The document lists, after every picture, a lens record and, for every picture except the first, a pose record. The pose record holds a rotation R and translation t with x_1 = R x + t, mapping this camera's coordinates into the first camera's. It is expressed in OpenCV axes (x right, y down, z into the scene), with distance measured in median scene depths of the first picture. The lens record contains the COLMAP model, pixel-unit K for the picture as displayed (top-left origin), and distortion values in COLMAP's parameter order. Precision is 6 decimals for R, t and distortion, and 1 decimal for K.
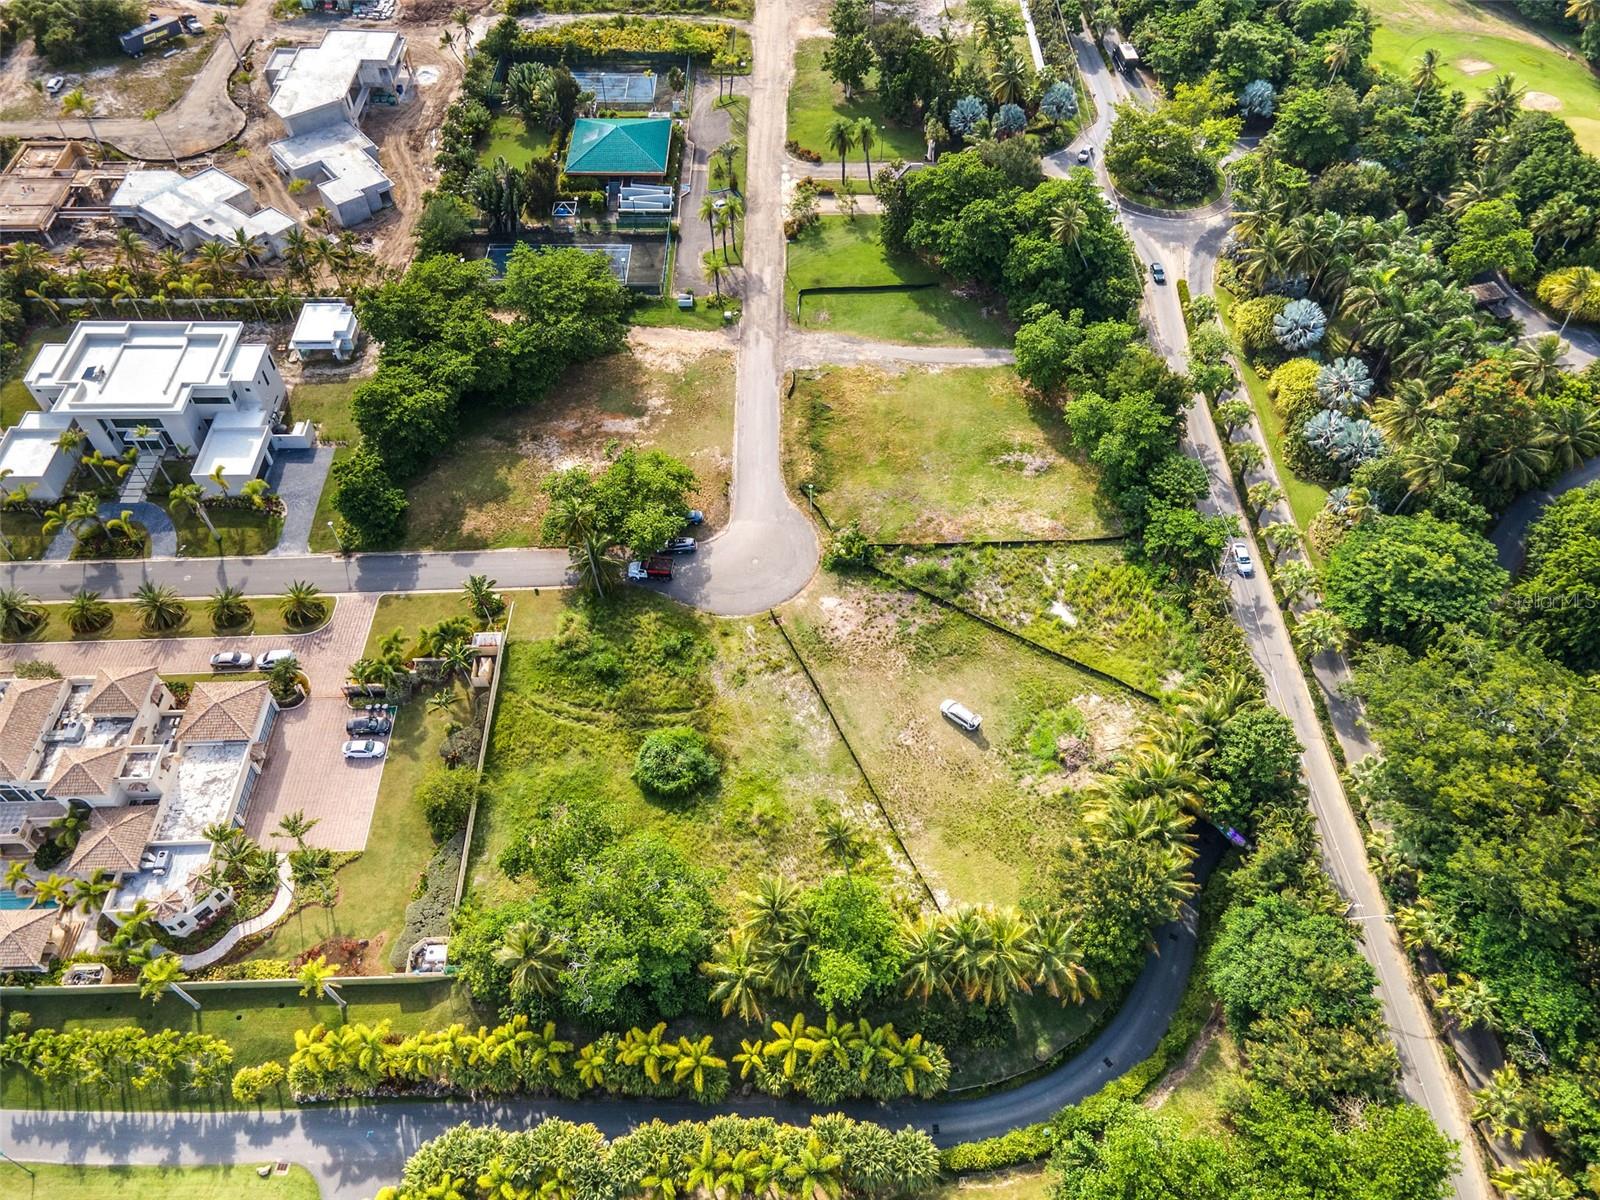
lens RADIAL K [[1162.3, 0, 798.0], [0, 1162.3, 583.8], [0, 0, 1]] dist [0.043939, 0.002152]
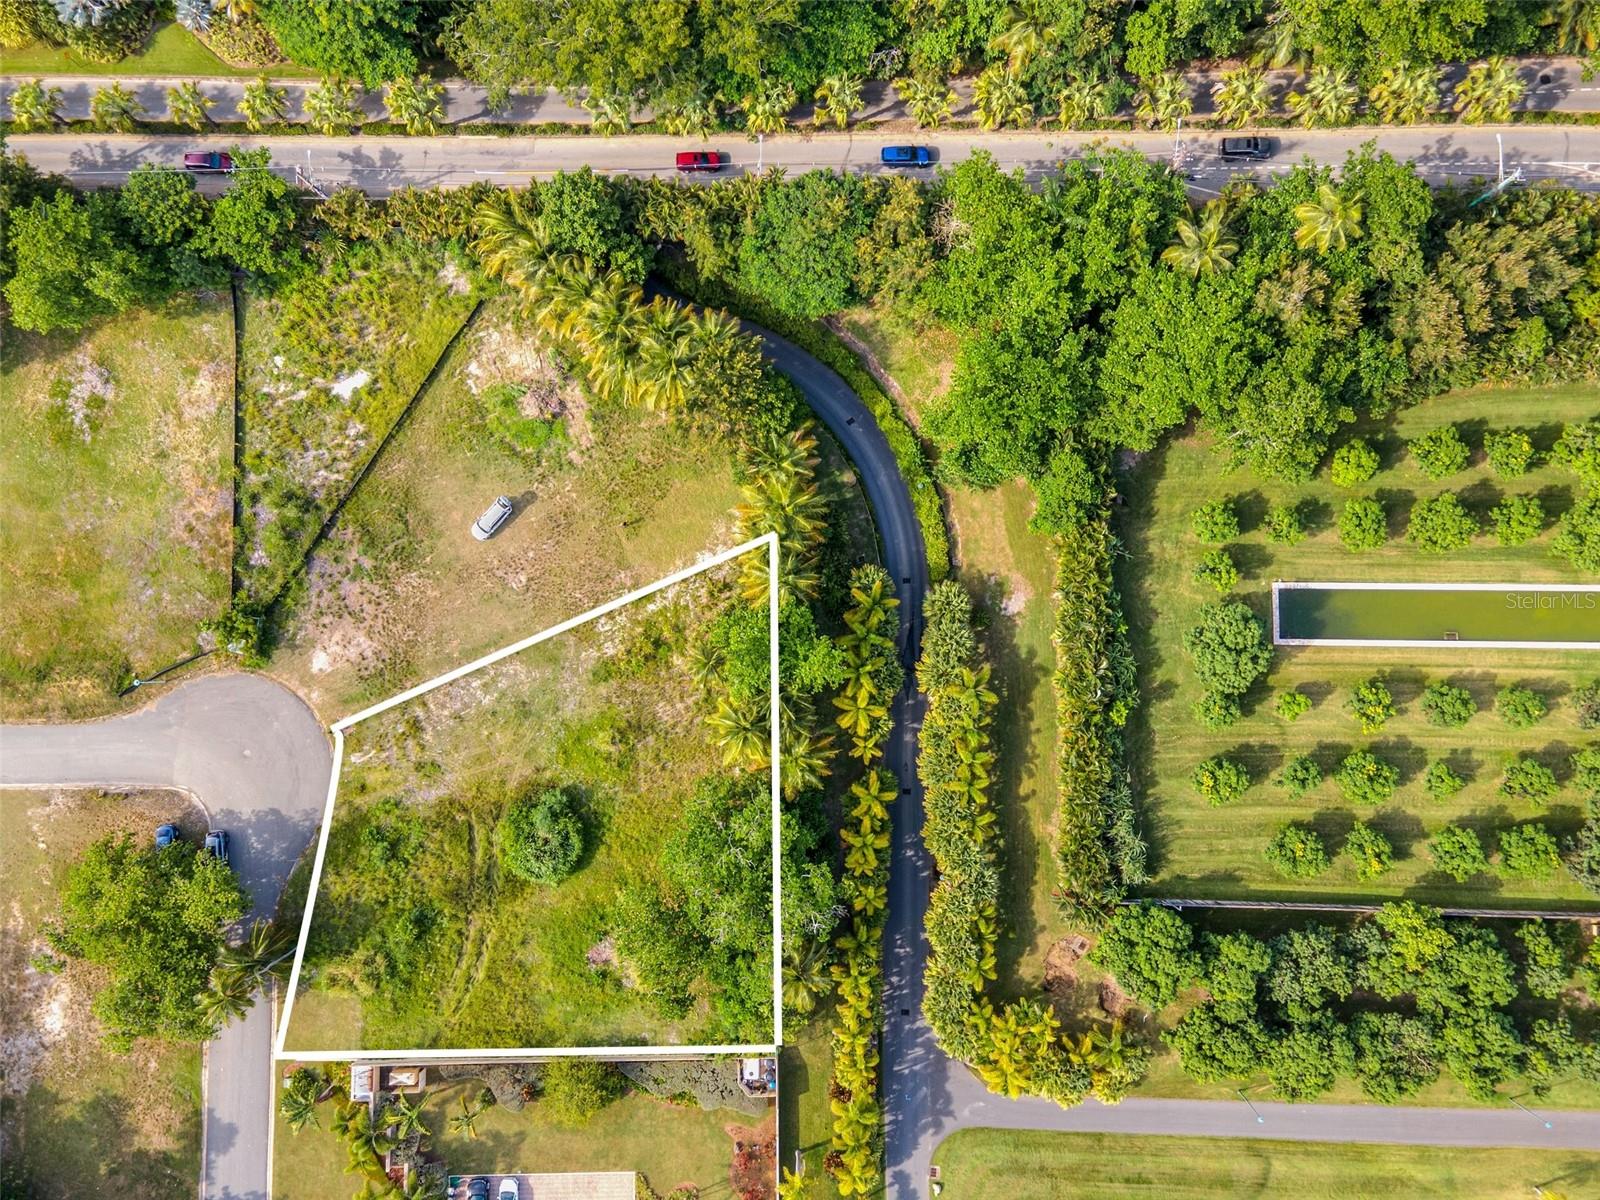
lens RADIAL K [[1182.3, 0, 799.6], [0, 1182.3, 594.4], [0, 0, 1]] dist [0.026329, 0.042034]
pose [[0.008143, -0.996860, 0.078762, 0.012073], [0.783658, 0.055287, 0.618727, -0.273099], [-0.621139, 0.056685, 0.781648, 0.149765]]
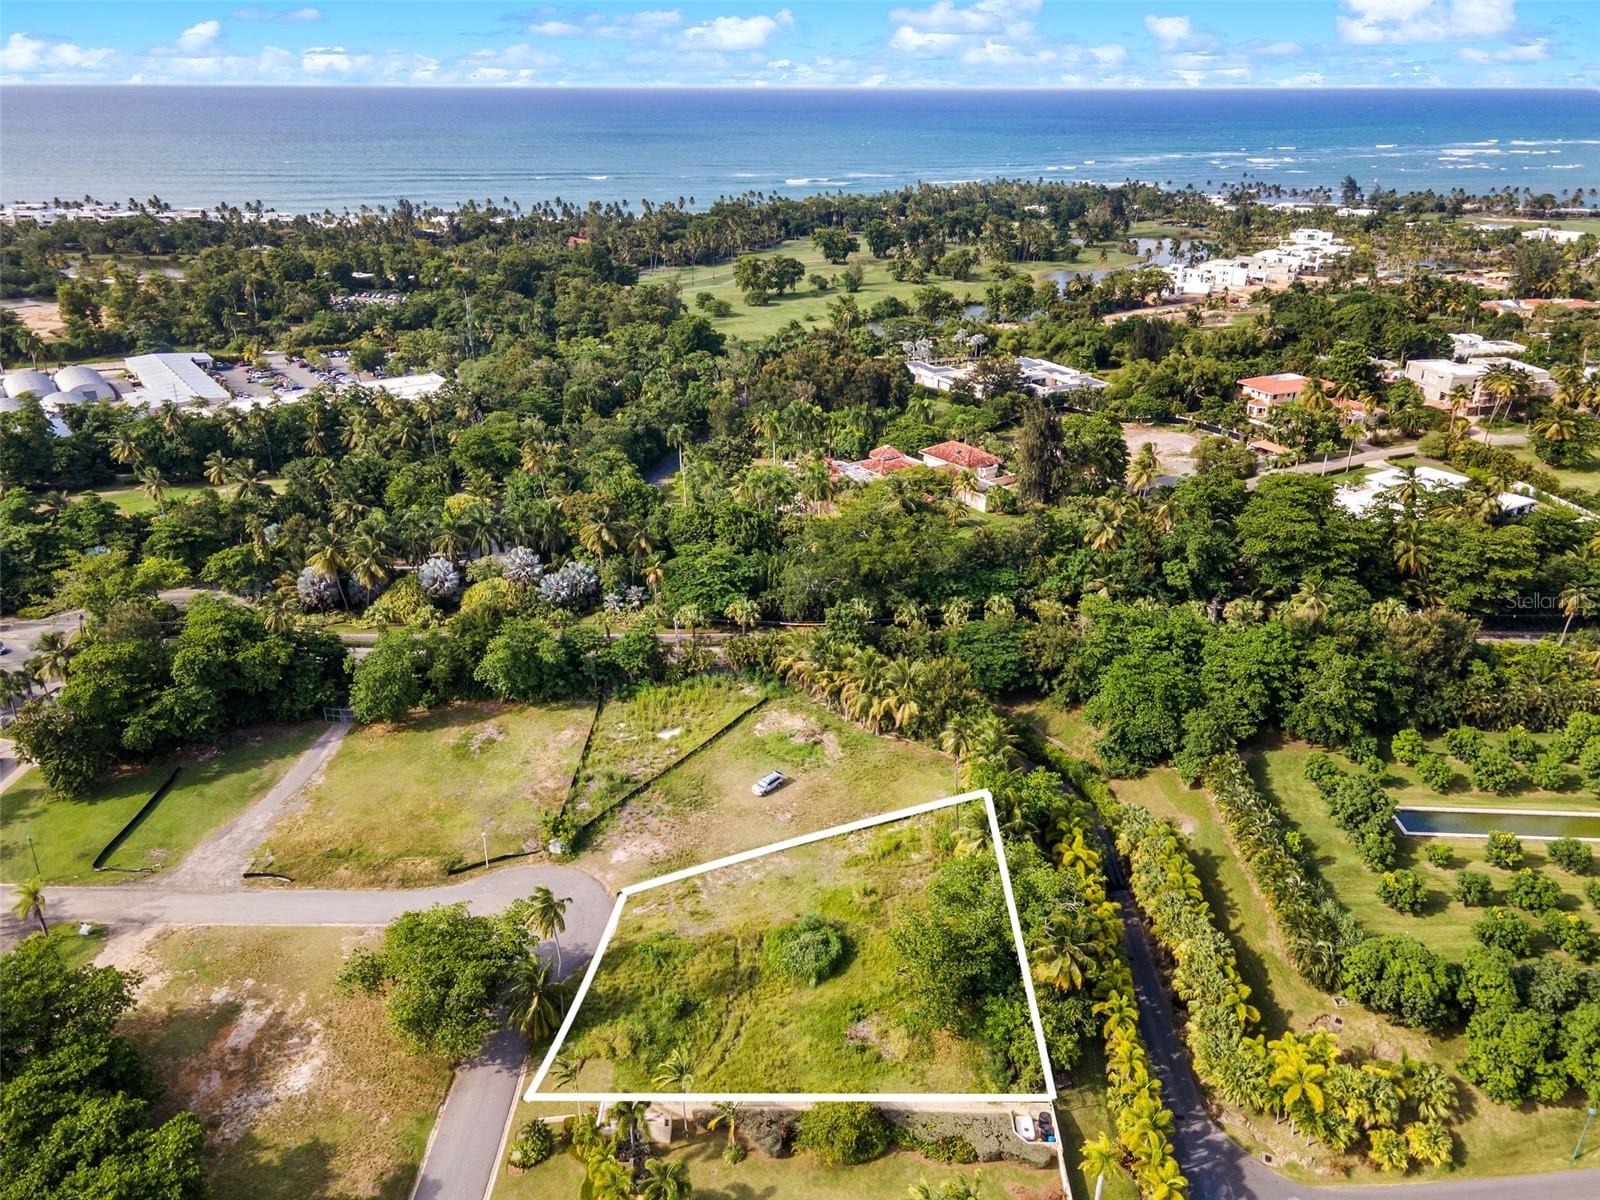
lens RADIAL K [[1182.3, 0, 799.6], [0, 1182.3, 594.4], [0, 0, 1]] dist [0.026329, 0.042034]
pose [[0.037491, -0.395855, 0.917548, -0.919947], [0.773033, 0.593350, 0.224401, -0.255862], [-0.633257, 0.700882, 0.328254, 0.468152]]
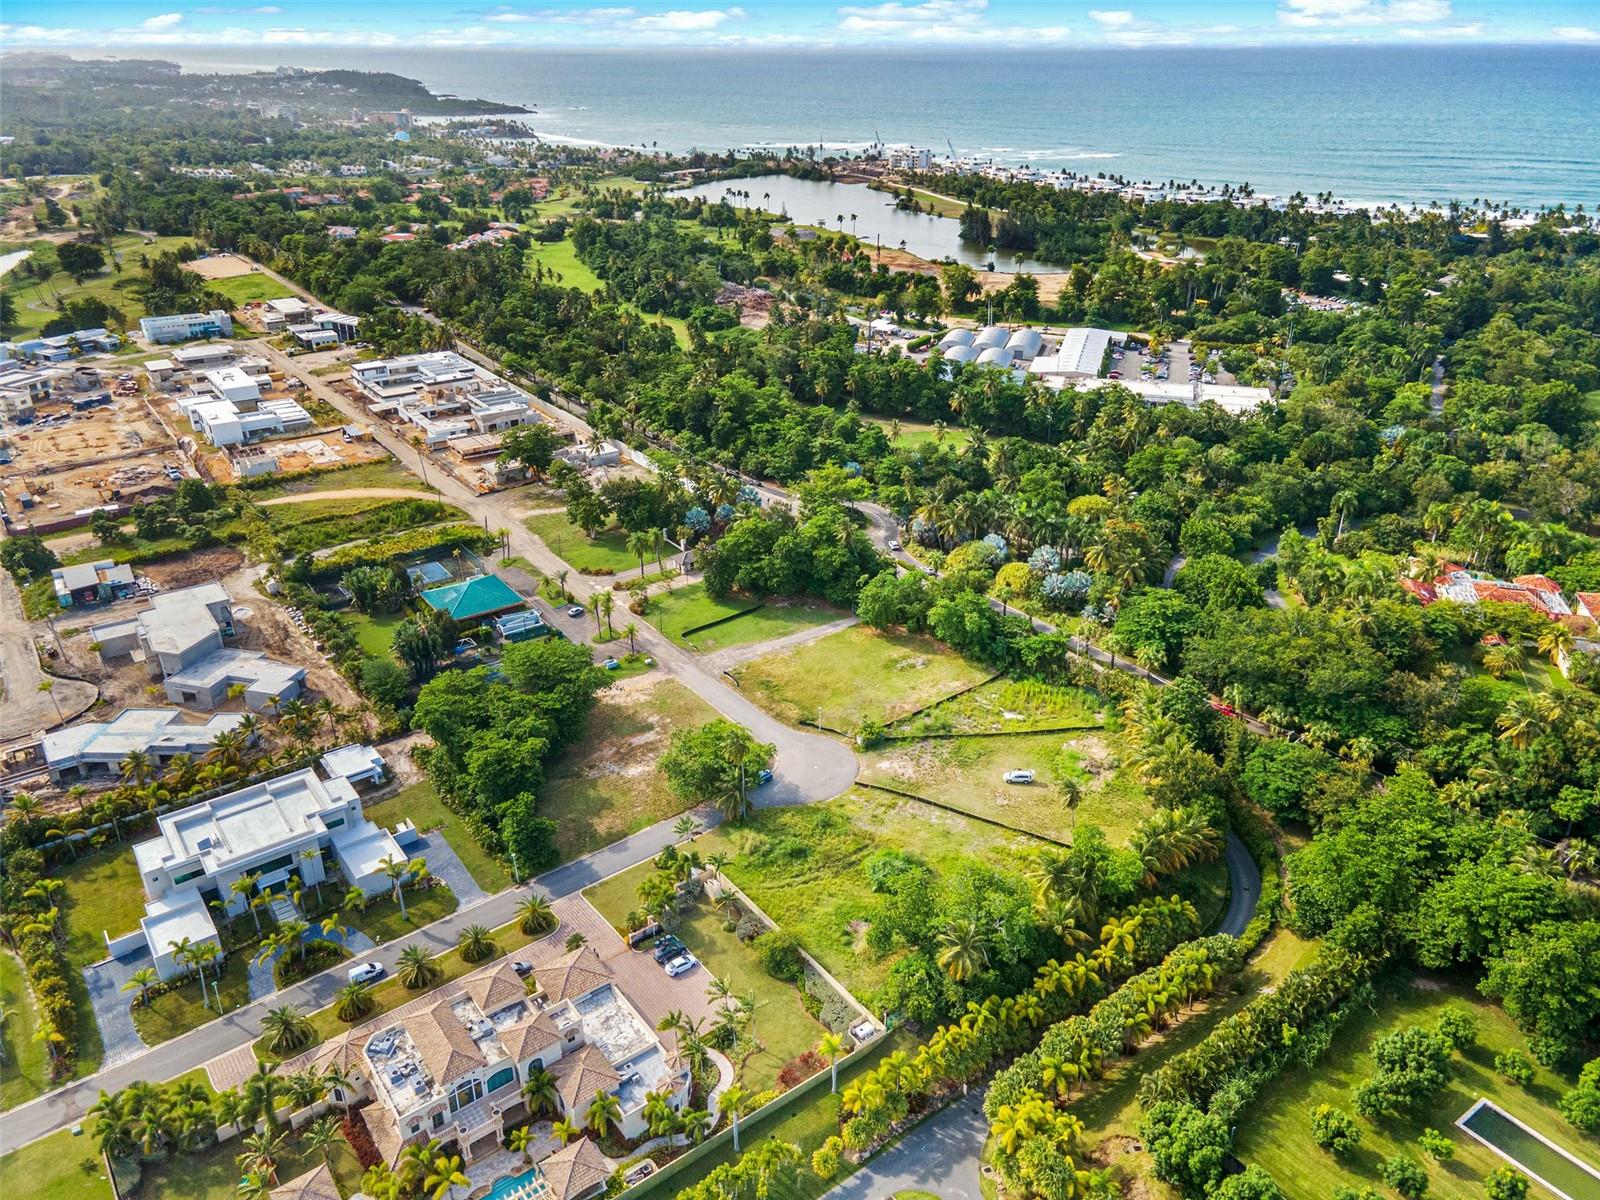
lens RADIAL K [[1162.3, 0, 798.0], [0, 1162.3, 583.8], [0, 0, 1]] dist [0.043939, 0.002152]
pose [[0.814330, -0.247195, 0.525130, -0.834507], [0.451459, 0.838389, -0.305432, 0.241885], [-0.364761, 0.485797, 0.794324, -0.197733]]
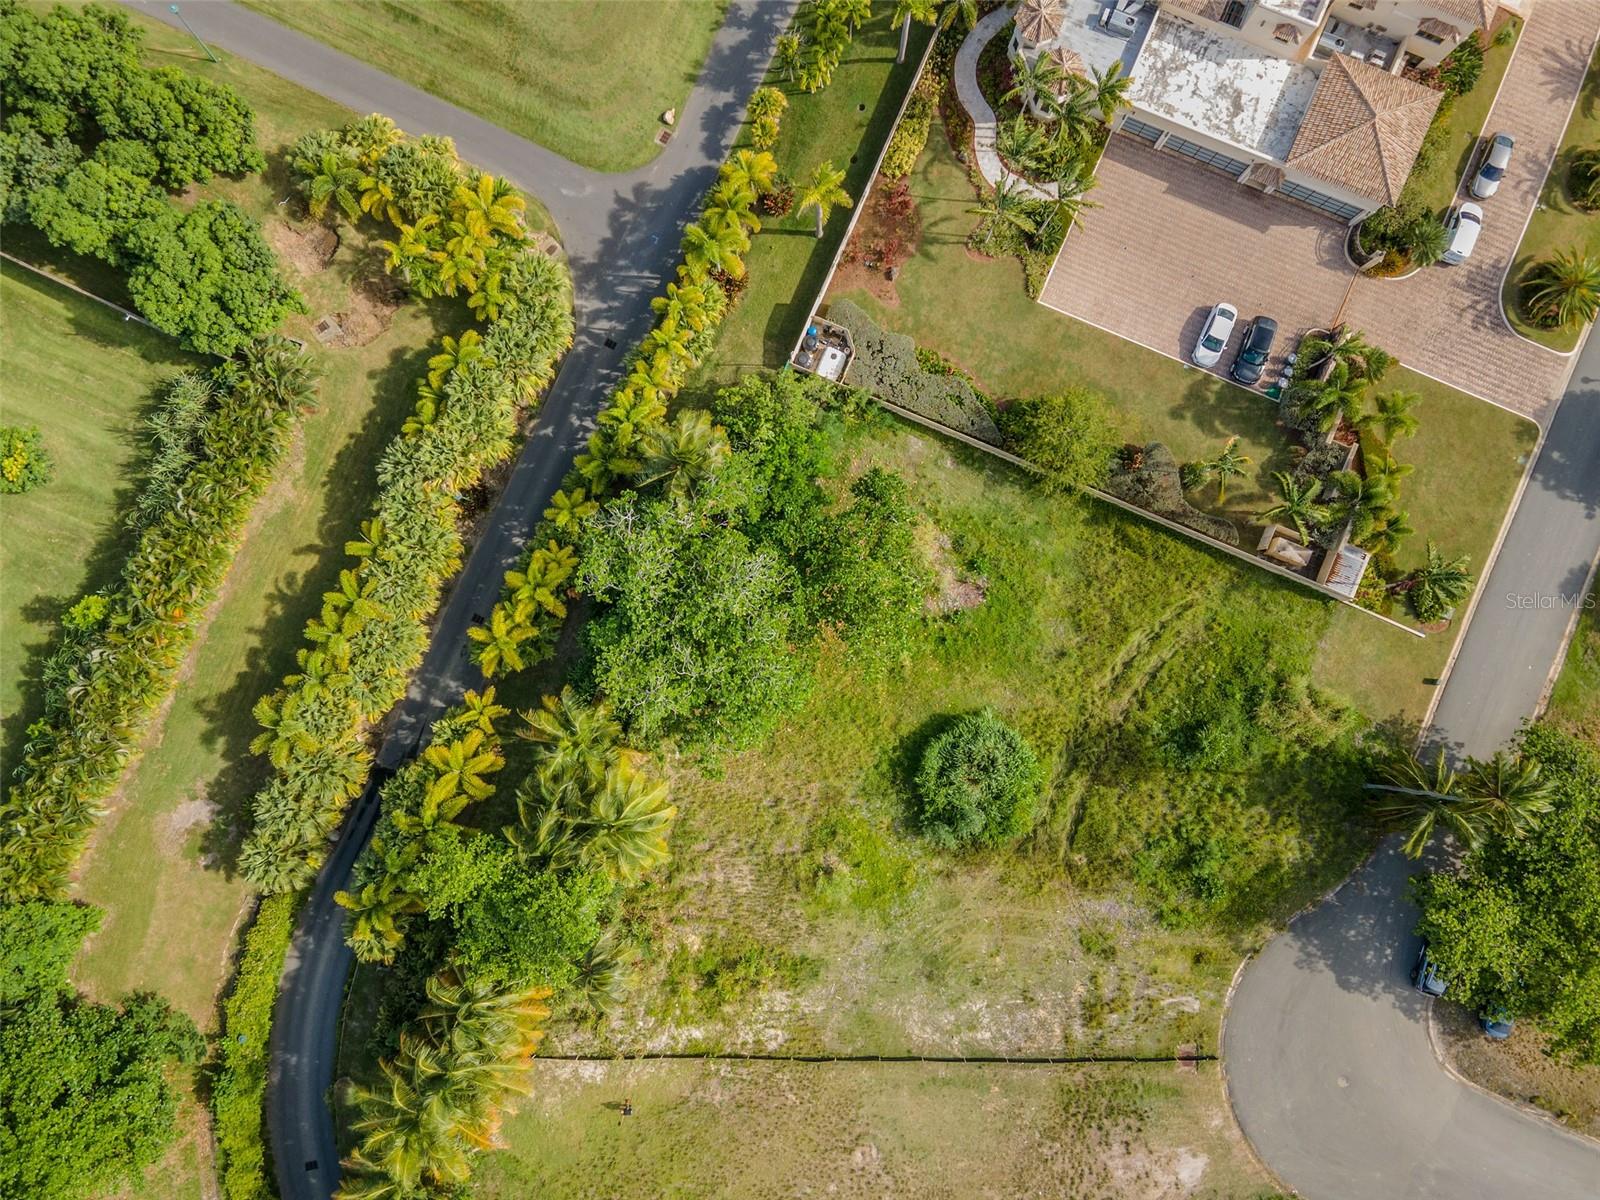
lens RADIAL K [[1182.3, 0, 799.6], [0, 1182.3, 594.4], [0, 0, 1]] dist [0.026329, 0.042034]
pose [[-0.415546, 0.908552, -0.043071, -0.131157], [-0.702092, -0.290293, 0.650228, -0.159425], [0.578262, 0.300440, 0.758517, 0.448896]]
